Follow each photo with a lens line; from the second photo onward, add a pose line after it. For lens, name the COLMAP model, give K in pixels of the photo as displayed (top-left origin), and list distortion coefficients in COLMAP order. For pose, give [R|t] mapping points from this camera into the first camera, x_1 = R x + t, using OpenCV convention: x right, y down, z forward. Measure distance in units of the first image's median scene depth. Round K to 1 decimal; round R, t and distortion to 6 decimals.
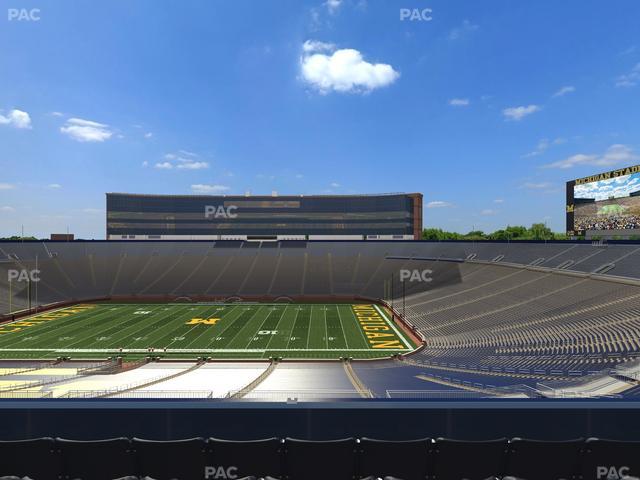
lens RADIAL K [[319.8, 0, 320.0], [0, 319.8, 240.0], [0, 0, 1]] dist [-0.000108, -0.000031]
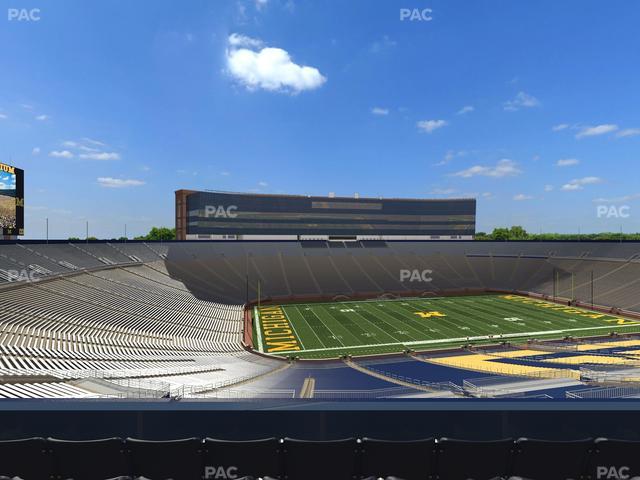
lens RADIAL K [[319.8, 0, 320.0], [0, 319.8, 240.0], [0, 0, 1]] dist [-0.000108, -0.000031]
pose [[0.974975, 0.000035, 0.222313, -0.809557], [-0.000022, 1.000000, -0.000062, 0.000072], [-0.222313, 0.000056, 0.974975, 0.014344]]
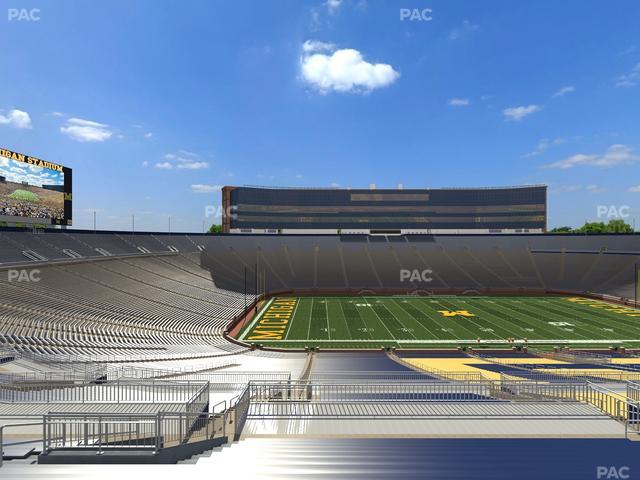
lens RADIAL K [[319.8, 0, 320.0], [0, 319.8, 240.0], [0, 0, 1]] dist [-0.000108, -0.000031]
pose [[1.000000, 0.000091, -0.000336, -0.638133], [-0.000091, 1.000000, 0.000056, 0.030234], [0.000336, -0.000056, 1.000000, 0.040830]]
